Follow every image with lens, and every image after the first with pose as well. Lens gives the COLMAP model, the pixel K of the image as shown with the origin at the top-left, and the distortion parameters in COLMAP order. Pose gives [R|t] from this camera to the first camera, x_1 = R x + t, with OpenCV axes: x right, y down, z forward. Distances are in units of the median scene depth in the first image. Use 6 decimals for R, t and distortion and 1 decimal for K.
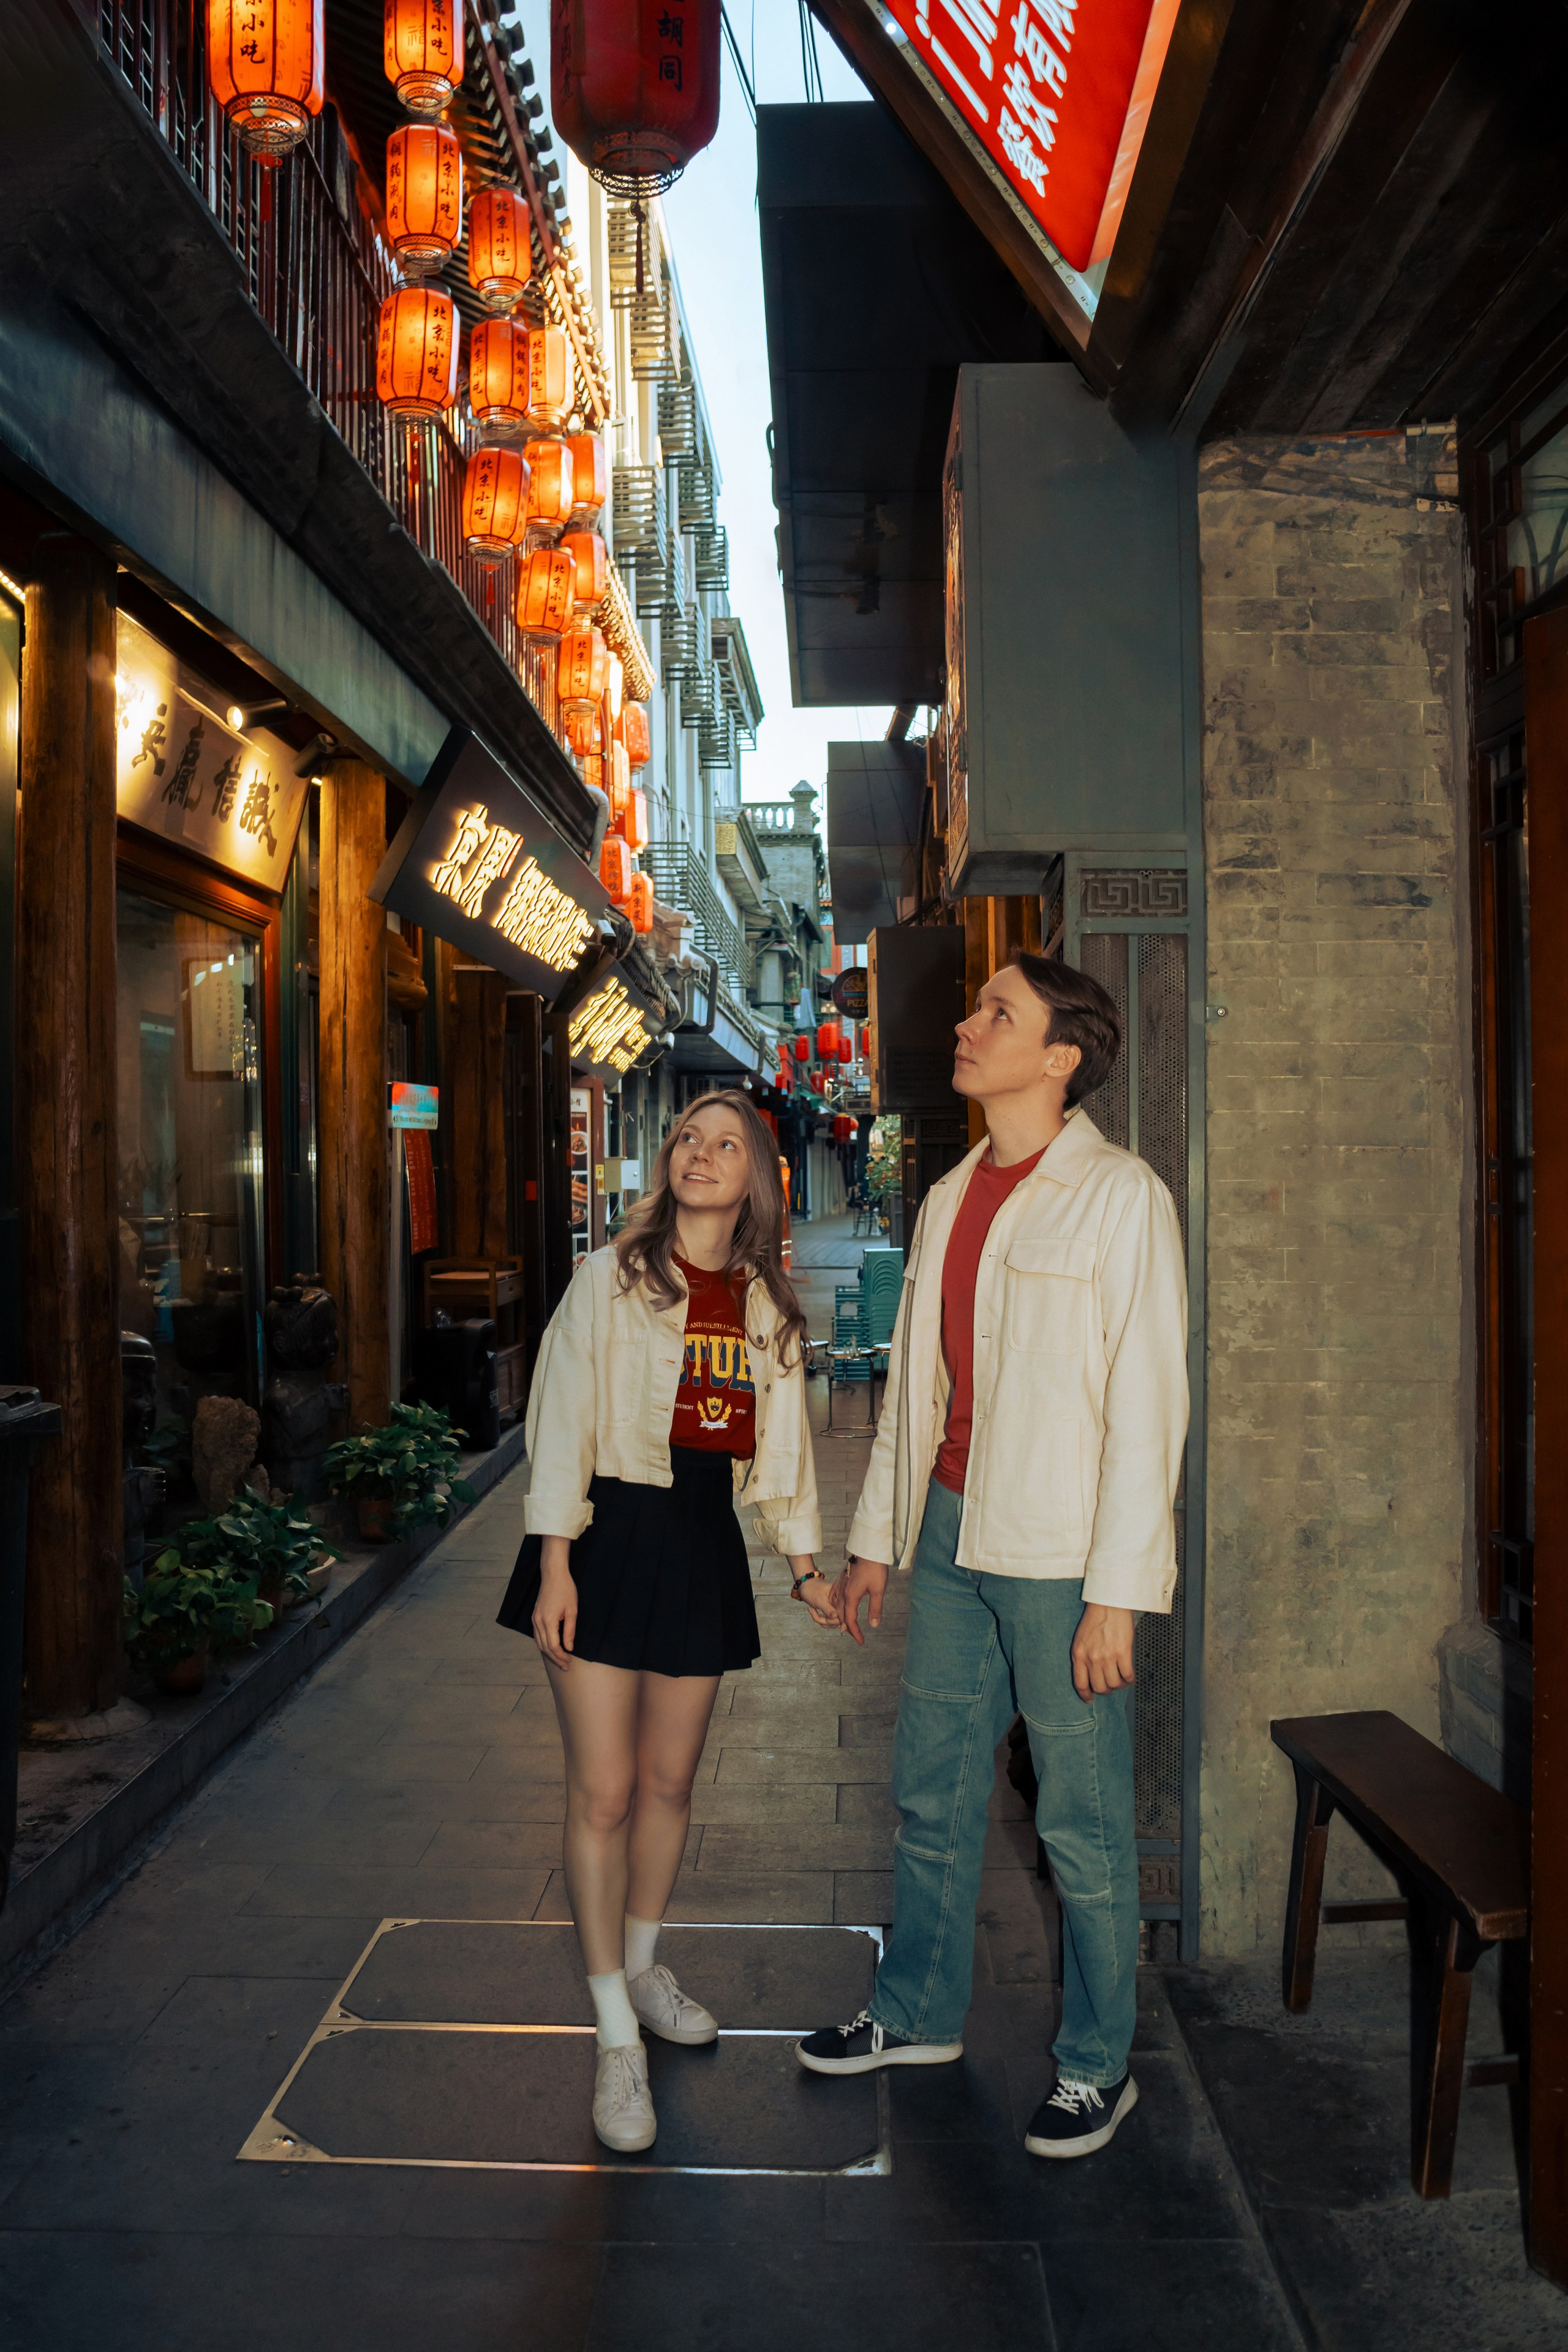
lens RADIAL K [[2032.3, 0, 784.1], [0, 2032.3, 1167.3], [0, 0, 1]] dist [-0.097421, 0.072639]
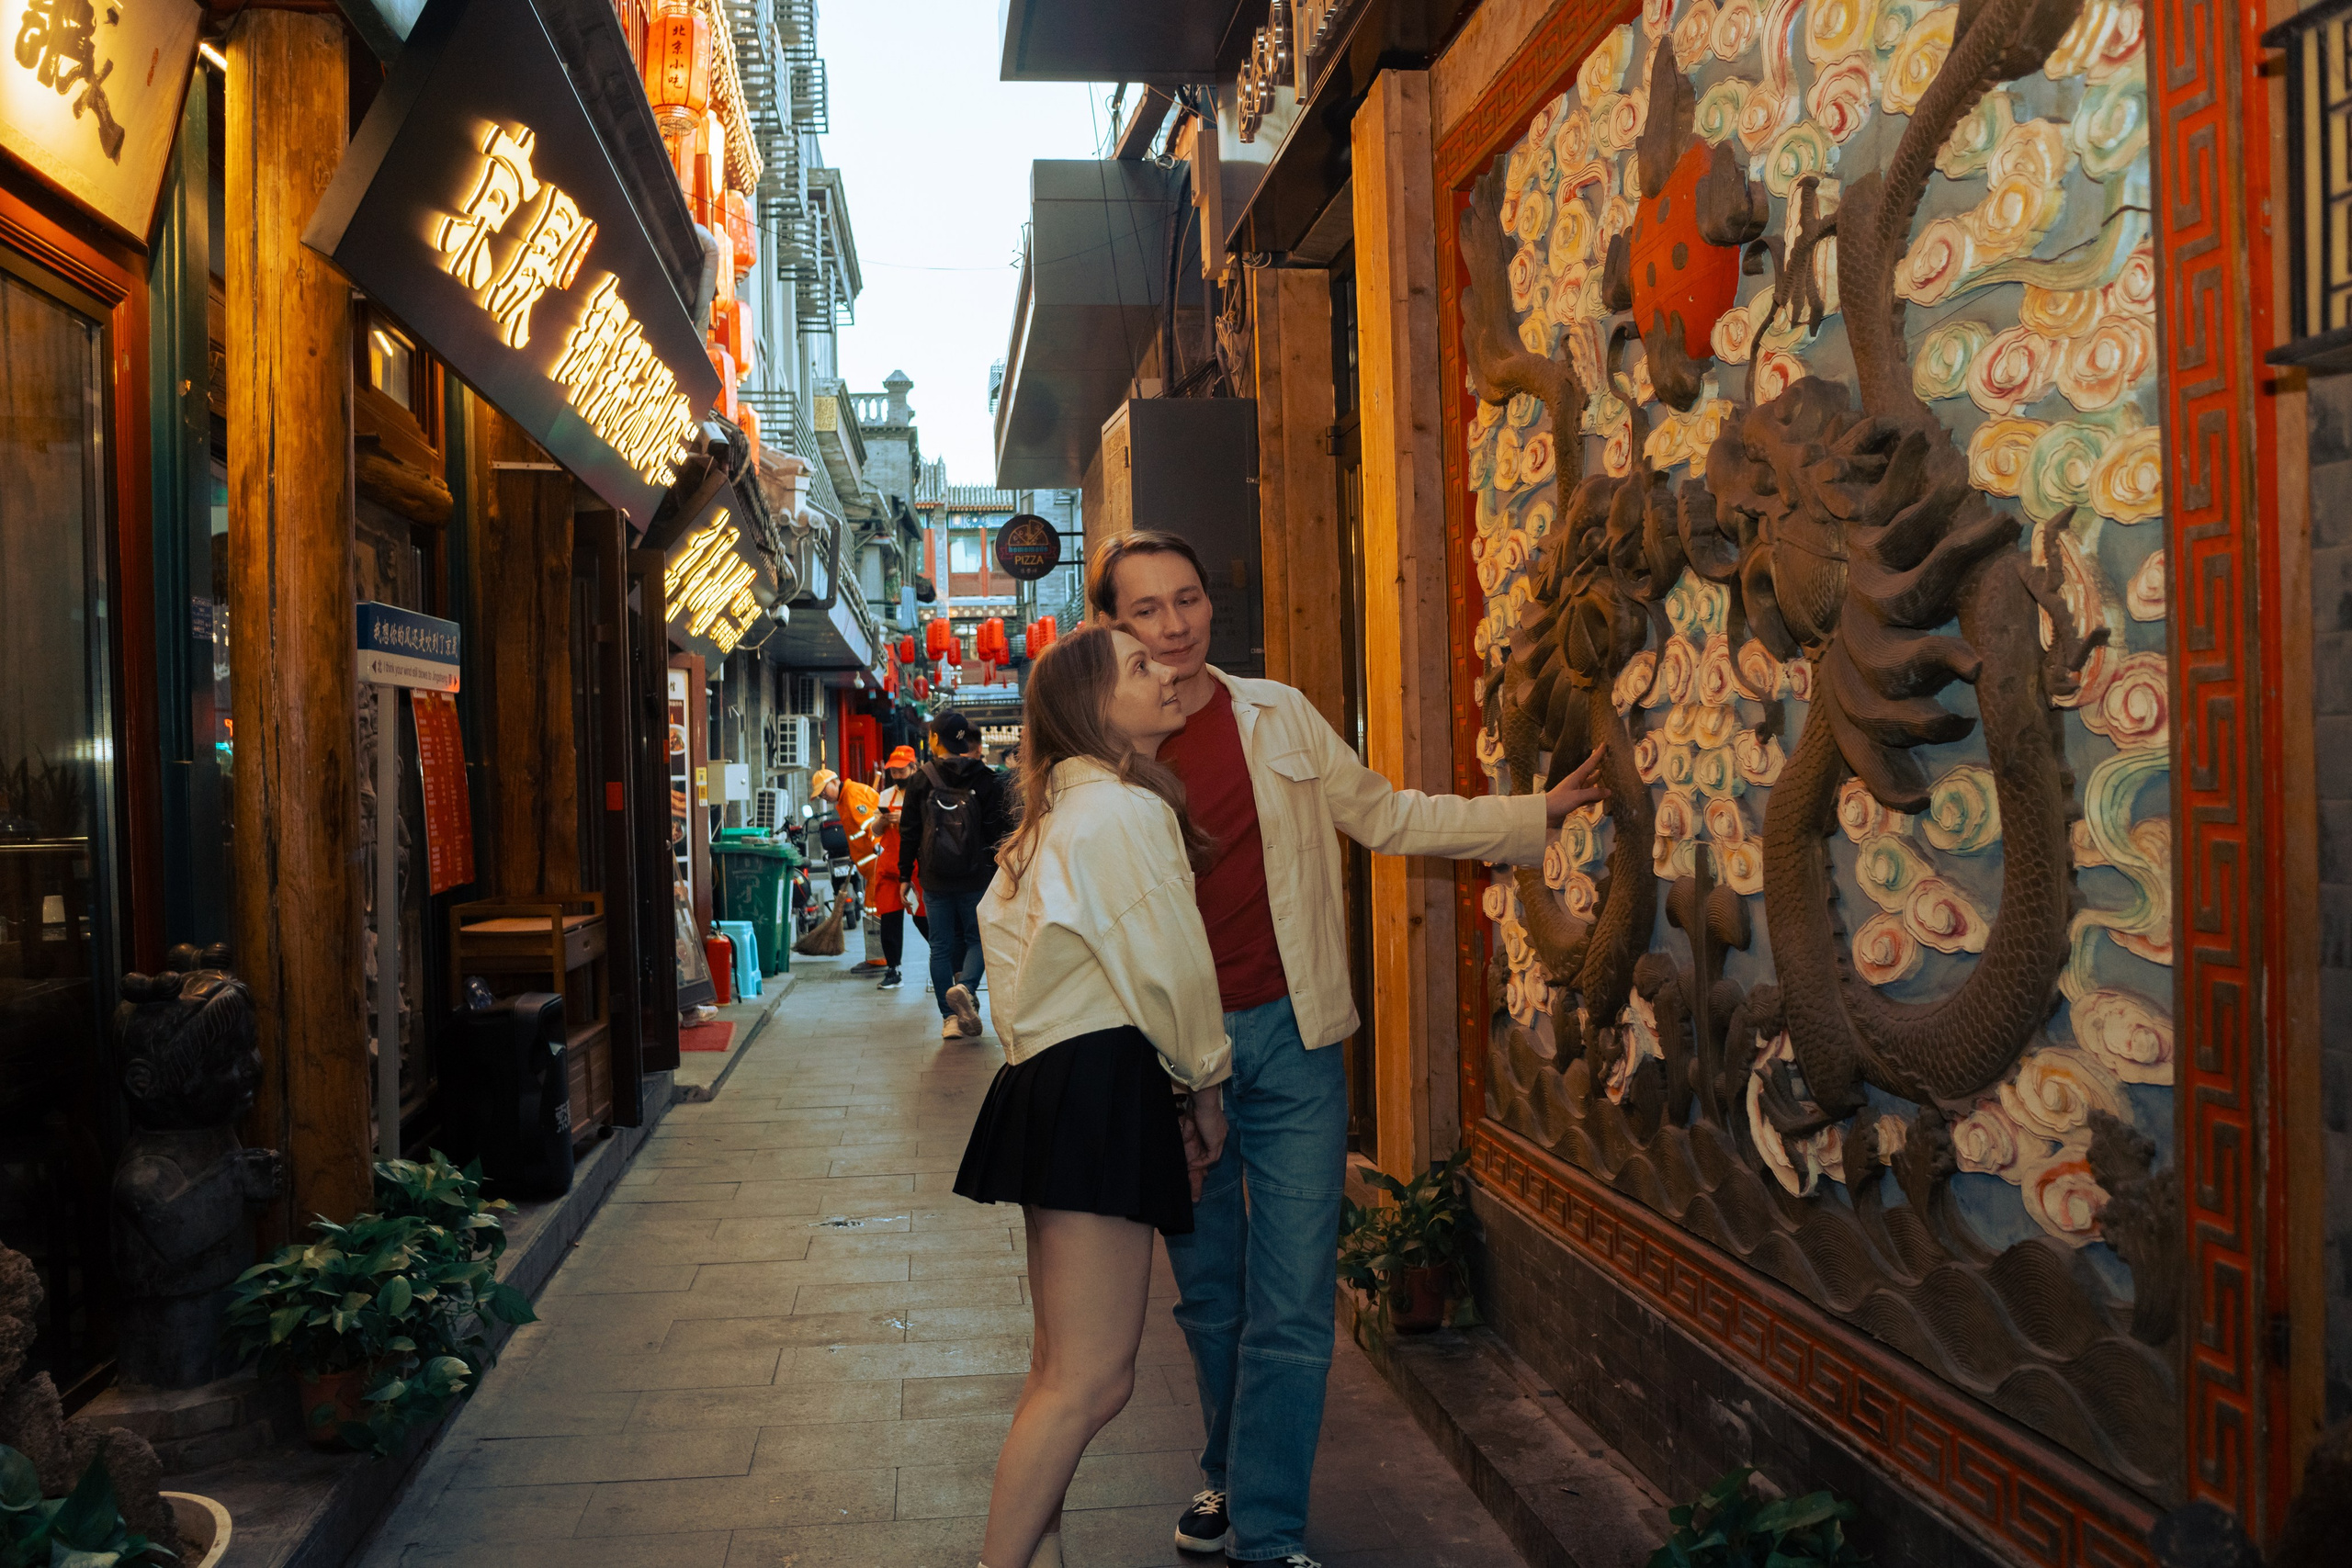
lens RADIAL K [[2032.1, 0, 1172.7], [0, 2032.1, 797.3], [0, 0, 1]] dist [-0.097421, 0.072639]
pose [[0.988786, -0.015073, 0.148580, -0.040194], [0.013951, 0.999866, 0.008588, 0.008628], [-0.148690, -0.006419, 0.988863, 0.302997]]
